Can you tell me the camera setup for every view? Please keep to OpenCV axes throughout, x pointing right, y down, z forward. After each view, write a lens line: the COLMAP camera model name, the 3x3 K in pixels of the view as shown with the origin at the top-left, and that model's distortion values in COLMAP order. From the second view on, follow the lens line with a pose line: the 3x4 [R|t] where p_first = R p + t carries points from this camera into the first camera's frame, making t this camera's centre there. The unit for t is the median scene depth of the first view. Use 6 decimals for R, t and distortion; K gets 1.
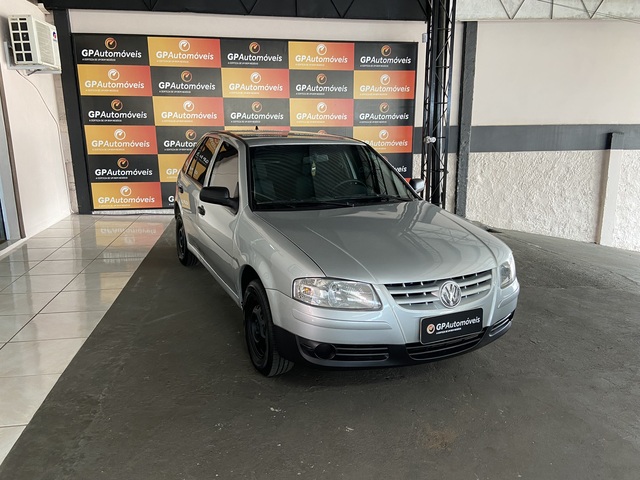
lens RADIAL K [[492.3, 0, 323.4], [0, 492.3, 236.4], [0, 0, 1]] dist [0.095783, -0.121034]
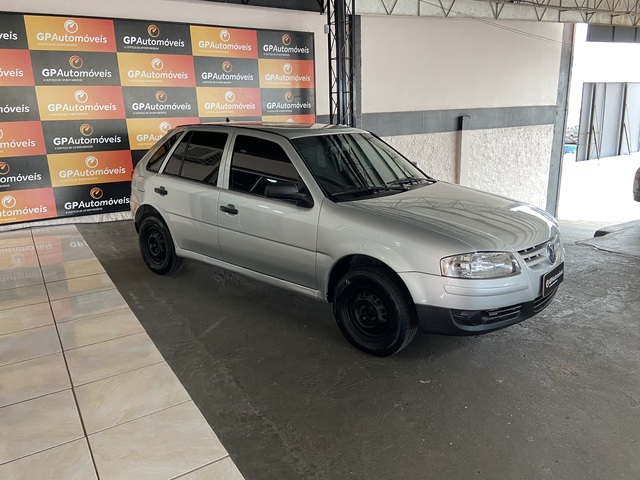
lens RADIAL K [[492.3, 0, 325.3], [0, 492.3, 241.8], [0, 0, 1]] dist [0.095783, -0.121034]
pose [[0.917870, -0.122807, 0.377403, -0.239107], [0.110370, 0.992395, 0.054499, -0.012328], [-0.381225, -0.008369, 0.924444, 0.032462]]
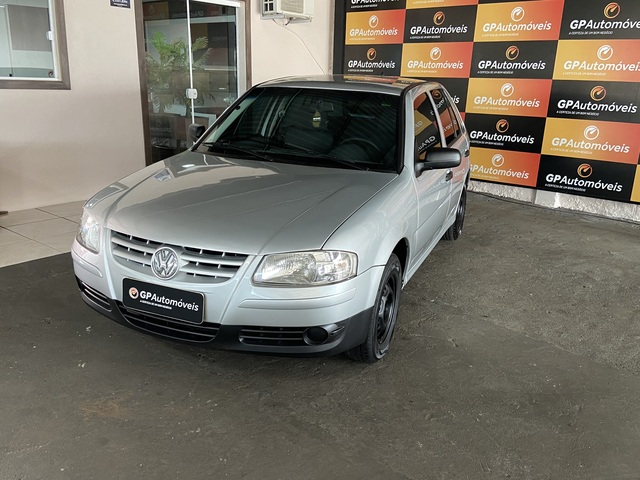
lens RADIAL K [[560.2, 0, 318.4], [0, 560.2, 243.2], [0, 0, 1]] dist [0.068073, -0.034128]
pose [[0.661501, 0.233979, -0.712510, 0.372550], [-0.198618, 0.970817, 0.134405, -0.031561], [0.723165, 0.052608, 0.688669, 0.184896]]
